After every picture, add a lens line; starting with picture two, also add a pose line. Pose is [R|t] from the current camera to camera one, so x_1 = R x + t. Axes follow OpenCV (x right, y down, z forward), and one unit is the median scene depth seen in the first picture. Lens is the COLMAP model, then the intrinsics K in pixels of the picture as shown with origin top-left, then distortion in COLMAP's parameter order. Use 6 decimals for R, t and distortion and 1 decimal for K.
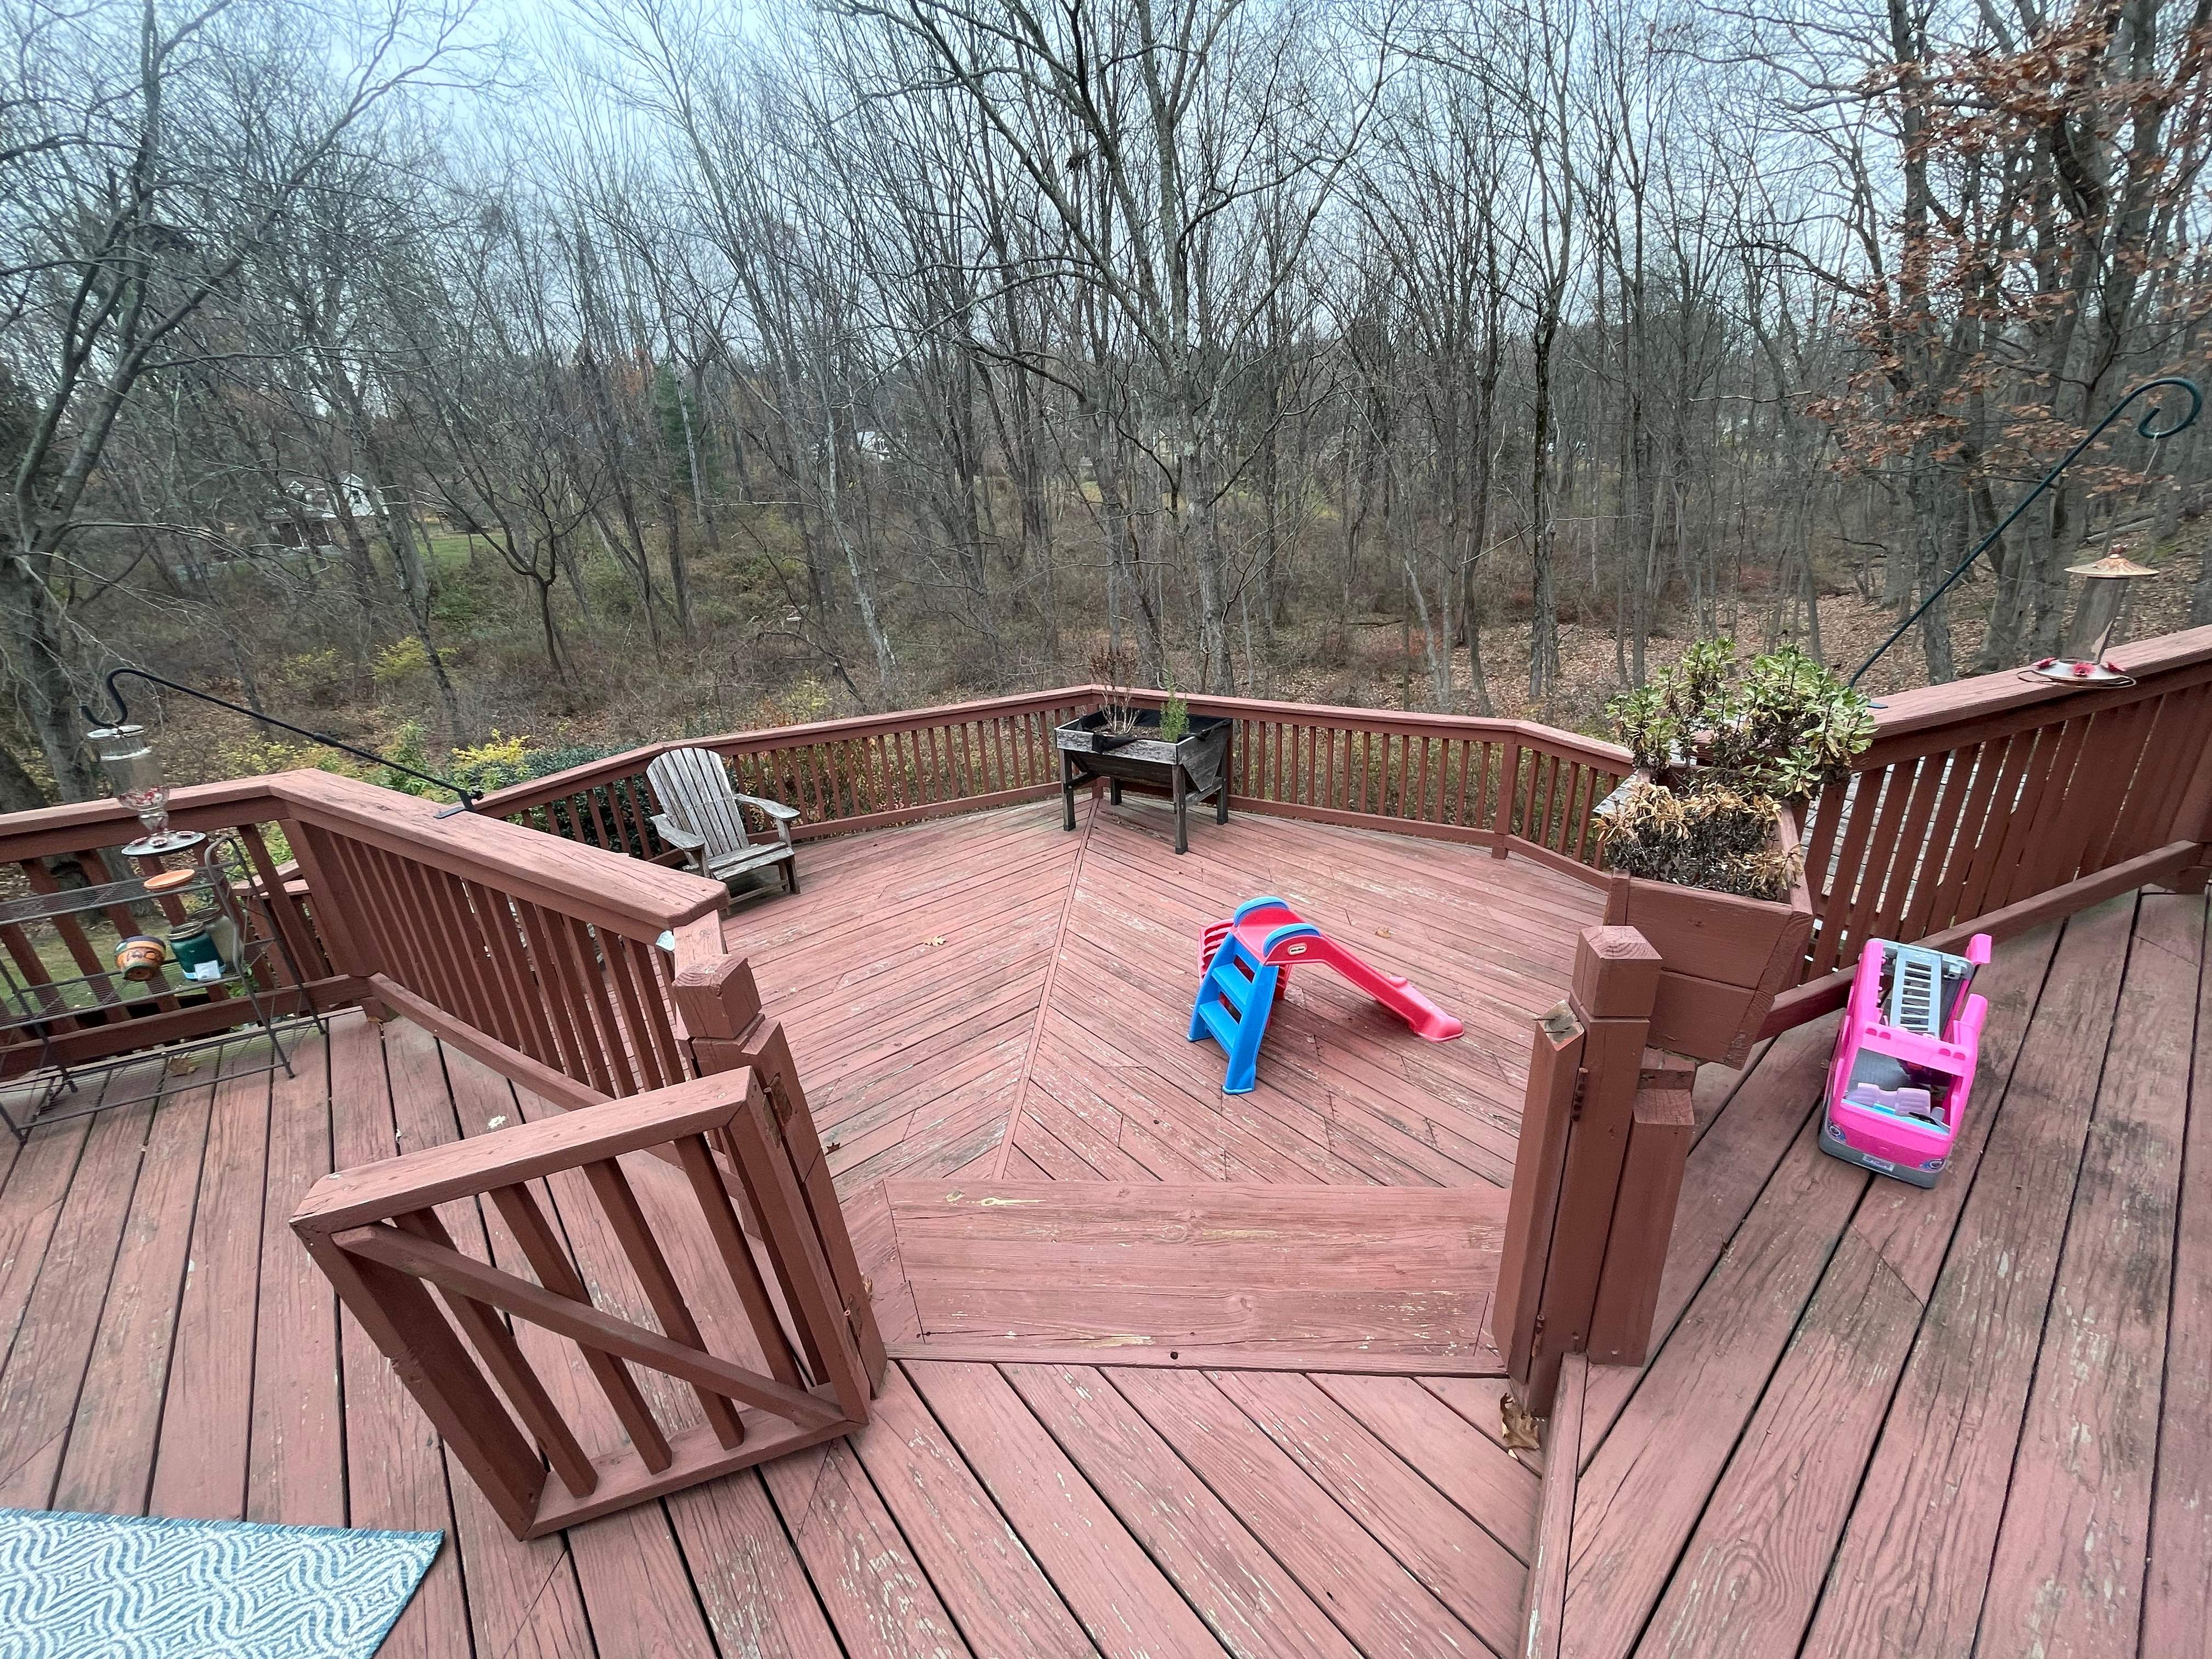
lens RADIAL K [[895.7, 0, 1116.5], [0, 895.7, 830.0], [0, 0, 1]] dist [-0.000433, -0.000231]
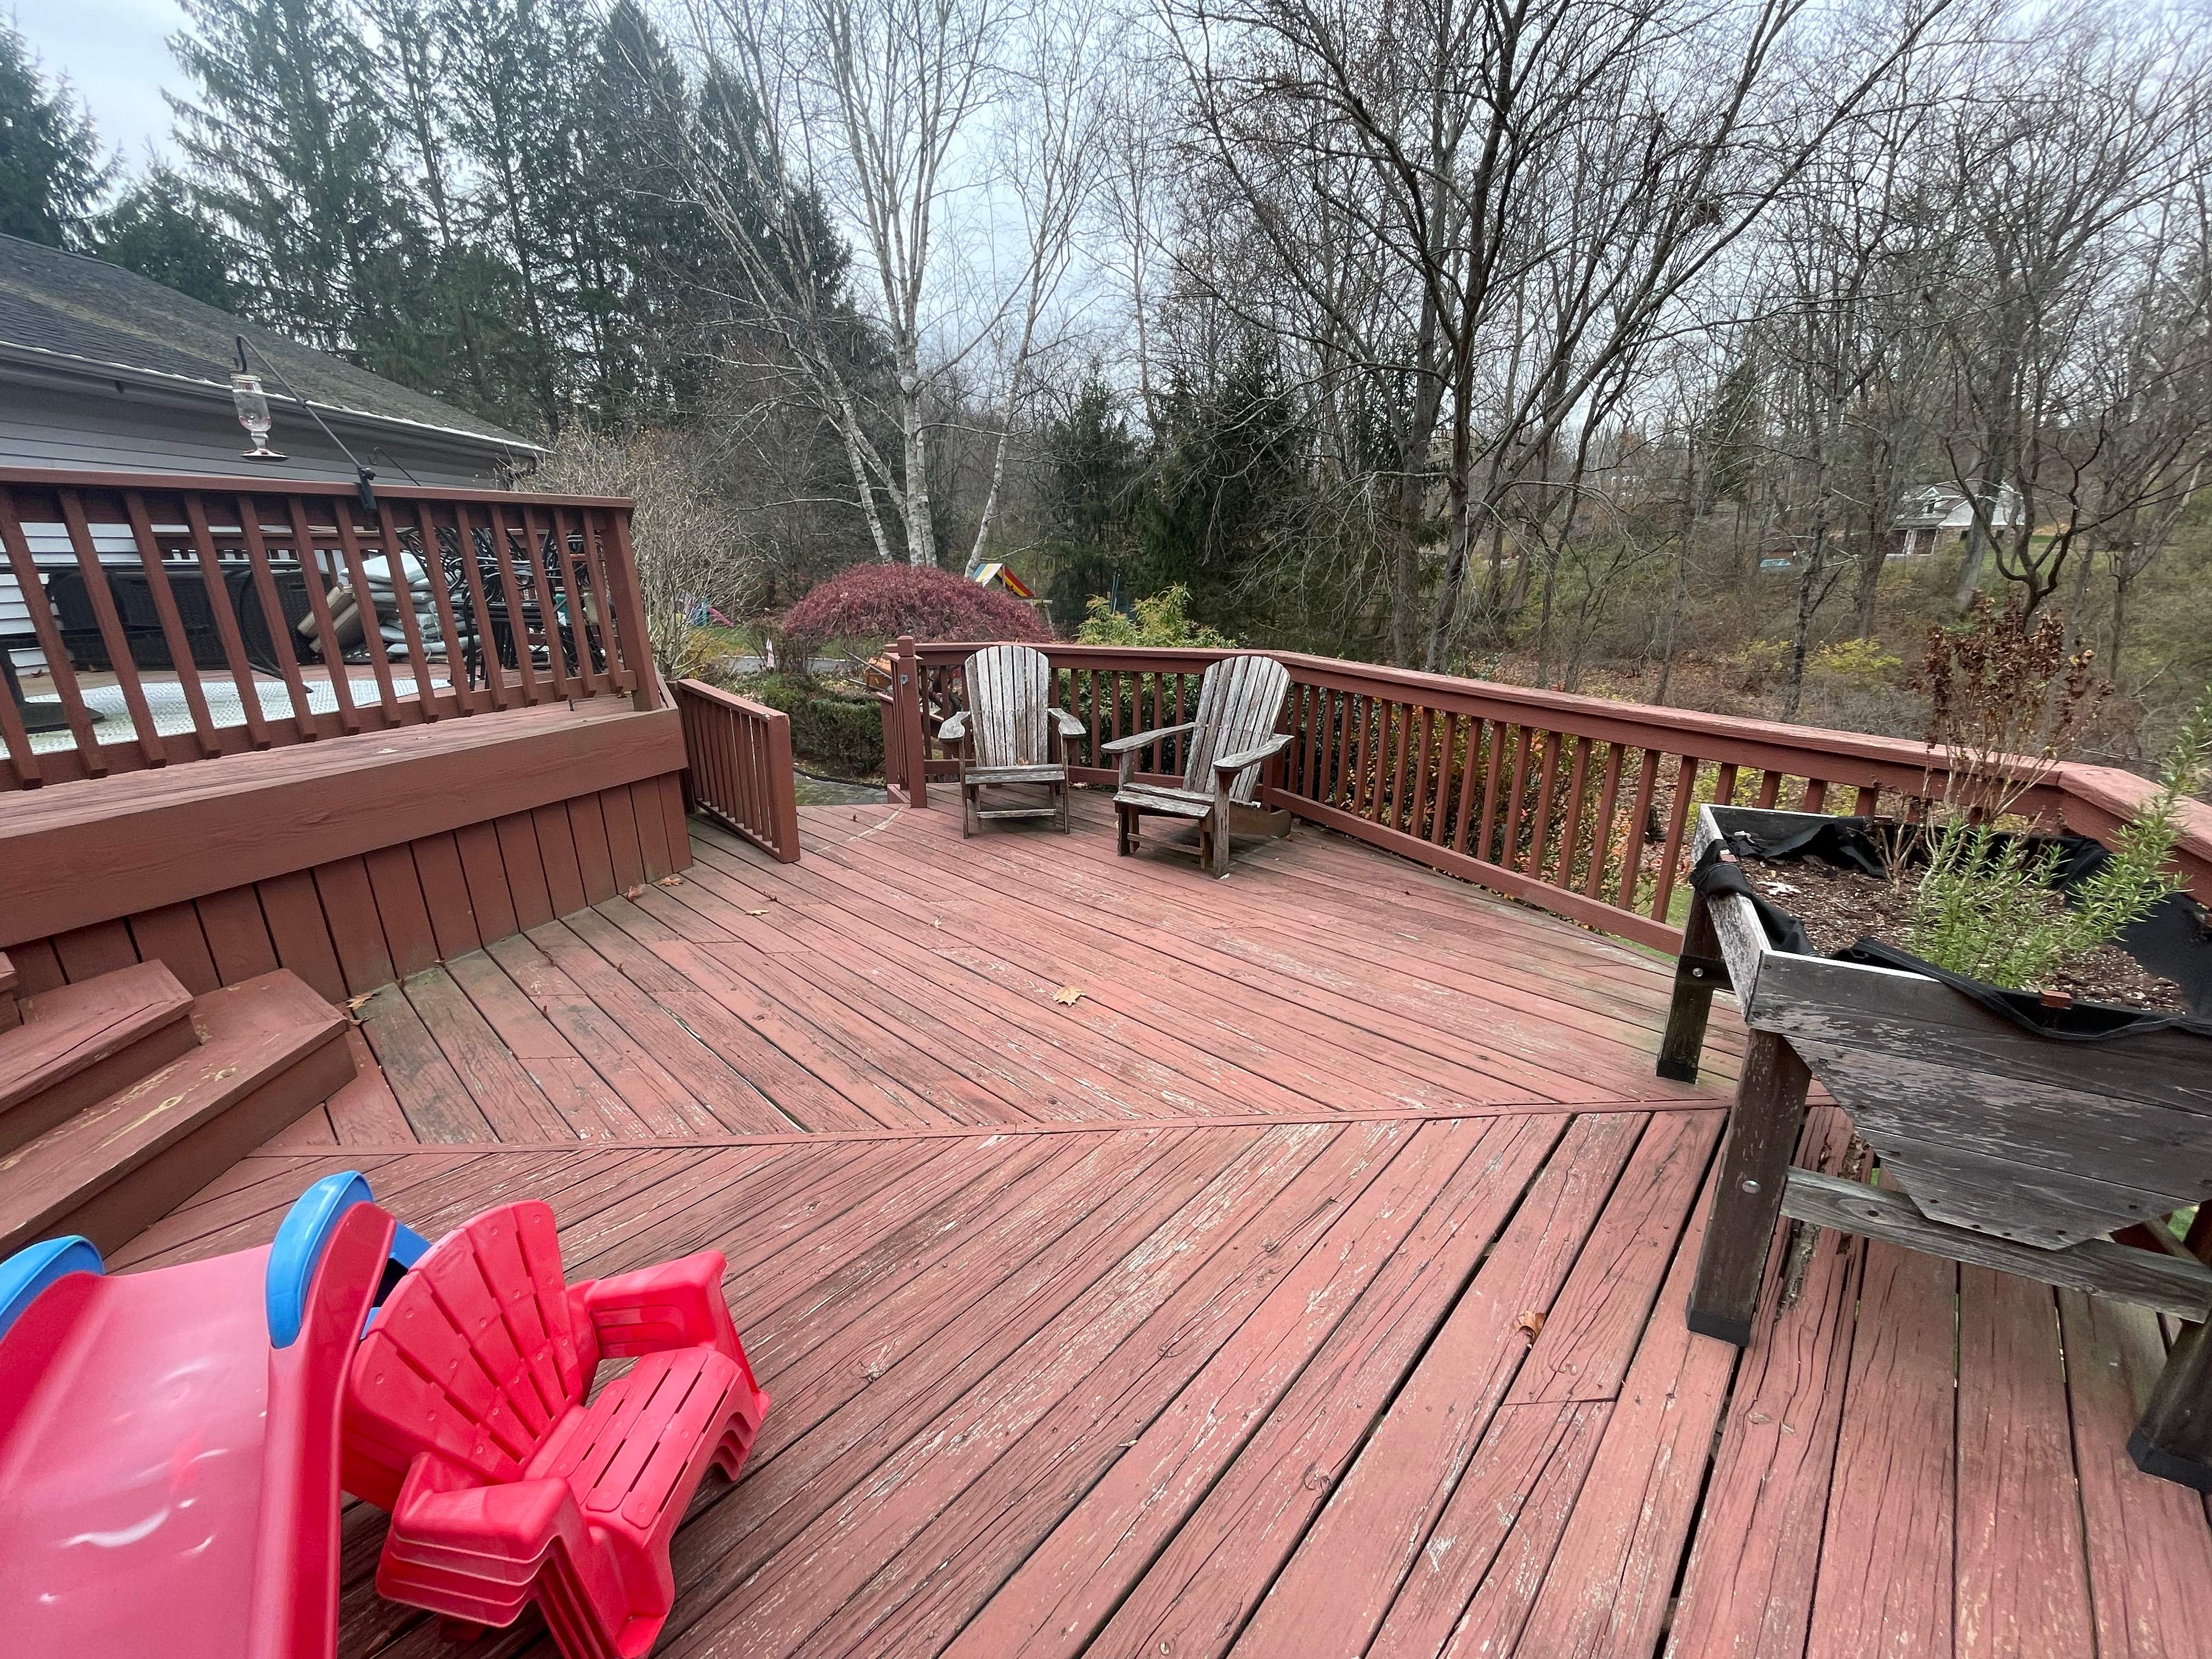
lens RADIAL K [[895.7, 0, 1094.3], [0, 895.7, 830.8], [0, 0, 1]] dist [-0.000433, -0.000231]
pose [[0.095118, 0.347276, -0.932927, 0.287122], [-0.354456, 0.887568, 0.294252, -0.139698], [0.930222, 0.302693, 0.207517, 0.803368]]
